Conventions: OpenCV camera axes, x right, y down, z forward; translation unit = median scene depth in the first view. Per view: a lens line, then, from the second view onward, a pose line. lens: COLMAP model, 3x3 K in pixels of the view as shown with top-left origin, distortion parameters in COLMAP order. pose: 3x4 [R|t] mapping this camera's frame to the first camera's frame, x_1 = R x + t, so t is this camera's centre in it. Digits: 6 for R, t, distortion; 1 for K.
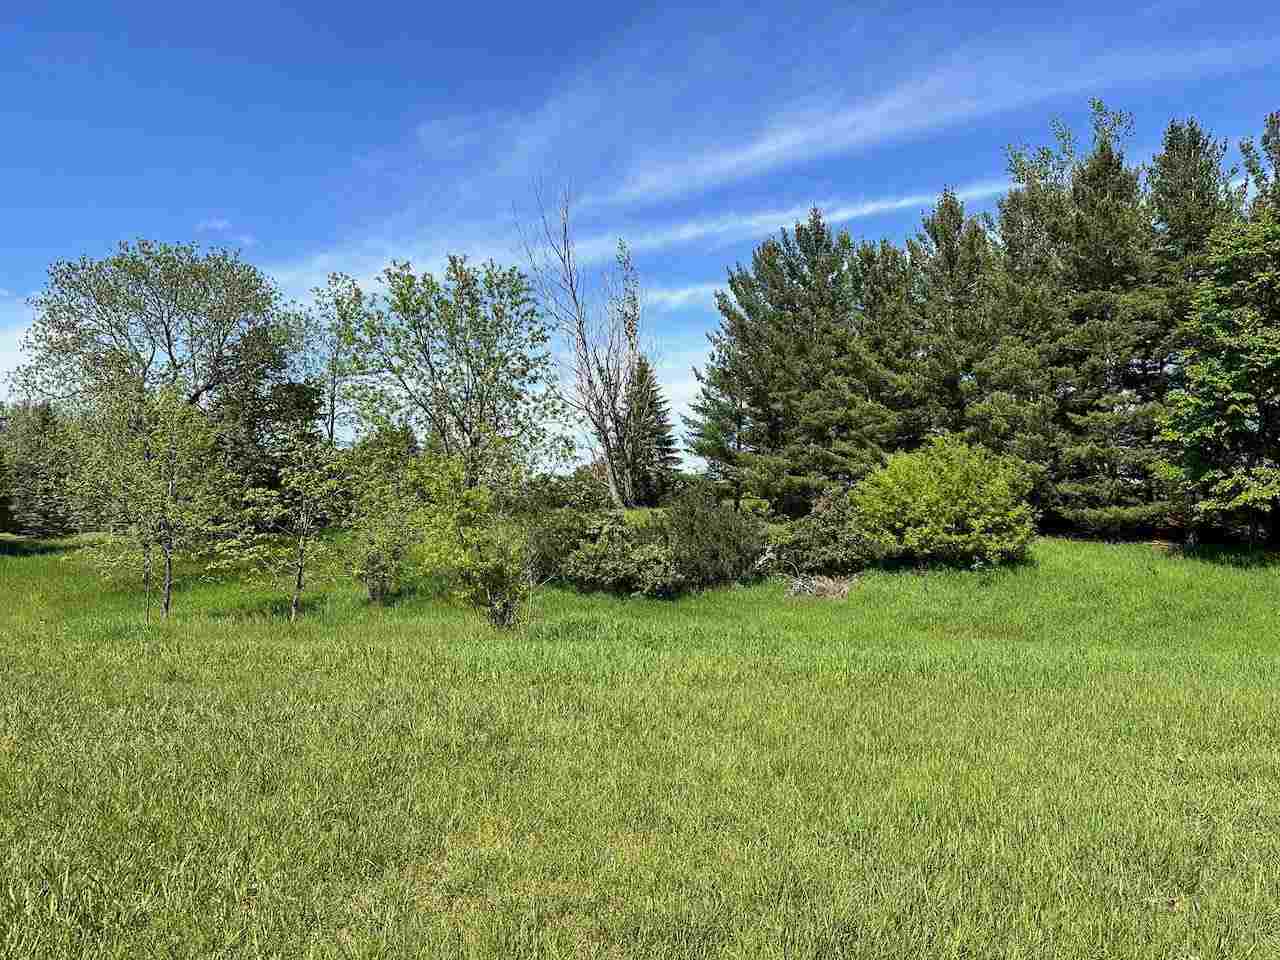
lens RADIAL K [[883.4, 0, 636.7], [0, 883.4, 480.2], [0, 0, 1]] dist [0.091421, -0.118214]
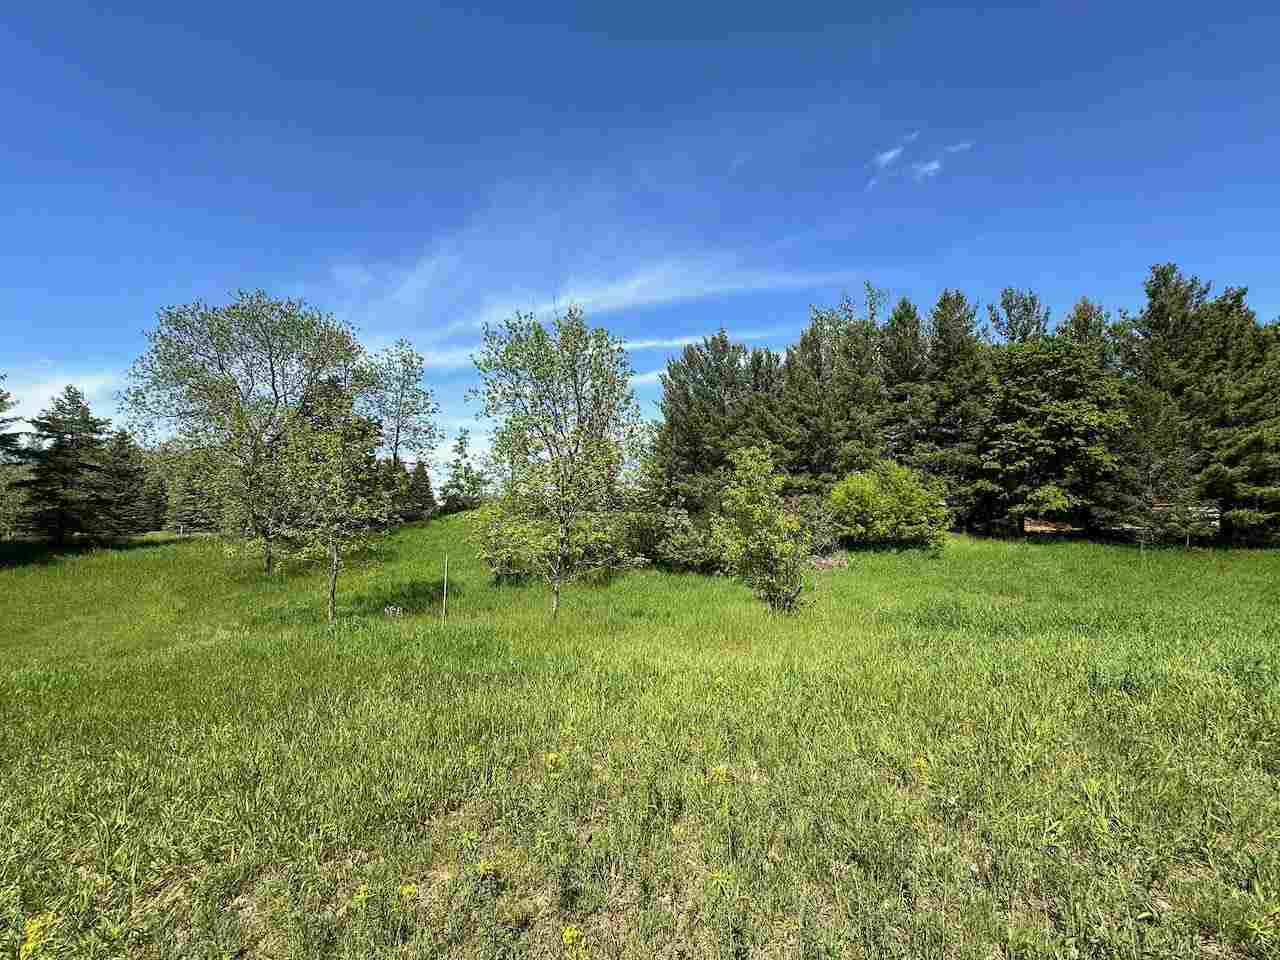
lens RADIAL K [[505.8, 0, 641.6], [0, 505.8, 478.3], [0, 0, 1]] dist [-0.003018, 0.001516]
pose [[0.967545, 0.019248, 0.251966, -0.216963], [-0.008323, 0.998981, -0.044354, 0.016587], [-0.252563, 0.040818, 0.966719, 0.208998]]
